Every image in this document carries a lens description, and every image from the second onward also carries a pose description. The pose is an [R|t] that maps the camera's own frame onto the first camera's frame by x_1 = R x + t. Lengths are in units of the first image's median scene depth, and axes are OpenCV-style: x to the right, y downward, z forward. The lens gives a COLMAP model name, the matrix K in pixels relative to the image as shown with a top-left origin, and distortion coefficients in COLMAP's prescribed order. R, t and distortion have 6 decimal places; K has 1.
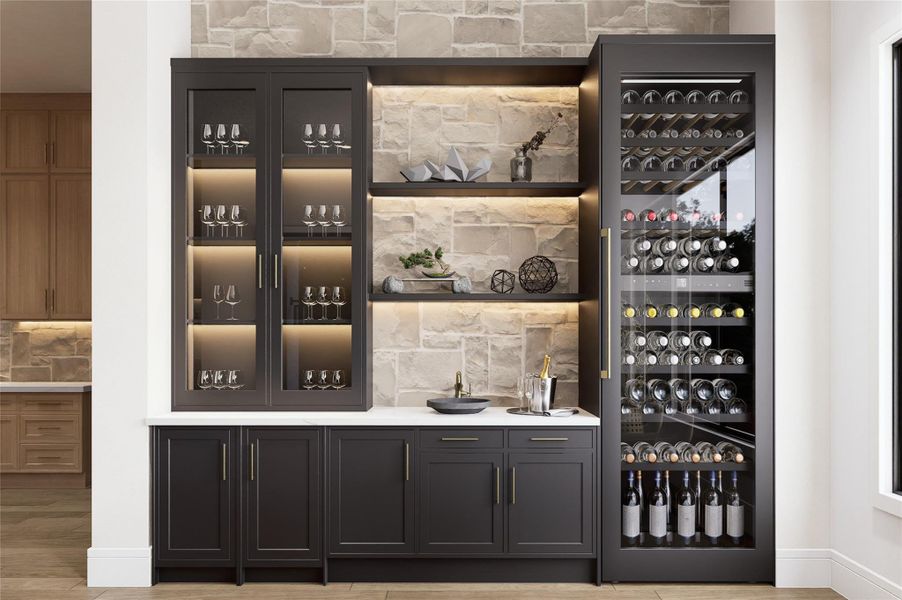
lens RADIAL K [[668.3, 0, 447.8], [0, 668.3, 338.6], [0, 0, 1]] dist [0.001602, 0.000923]
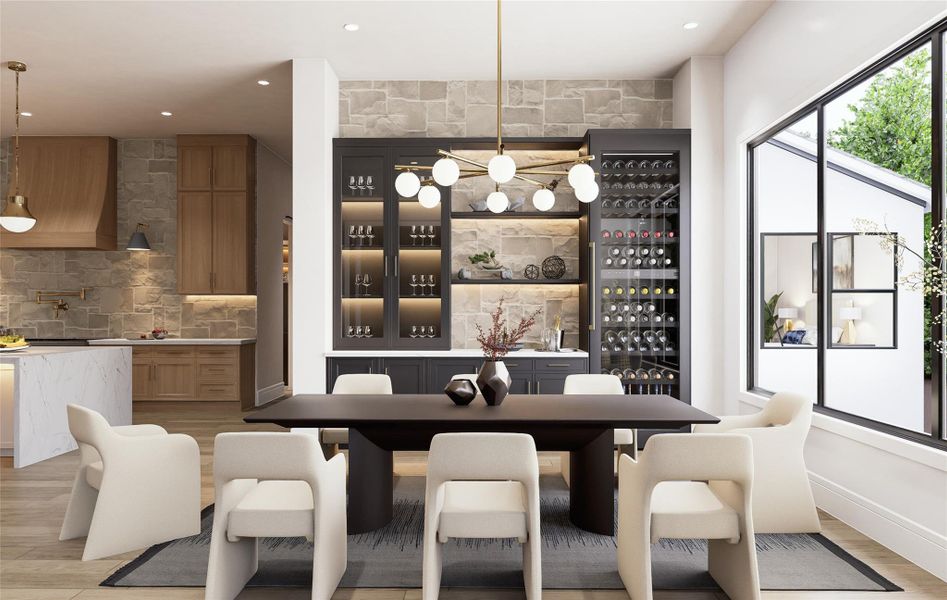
lens RADIAL K [[686.7, 0, 476.1], [0, 686.7, 311.0], [0, 0, 1]] dist [-0.003897, 0.000735]
pose [[0.999998, 0.000346, -0.001738, -0.051508], [-0.000345, 1.000000, 0.000746, 0.009546], [0.001739, -0.000745, 0.999998, -0.683664]]
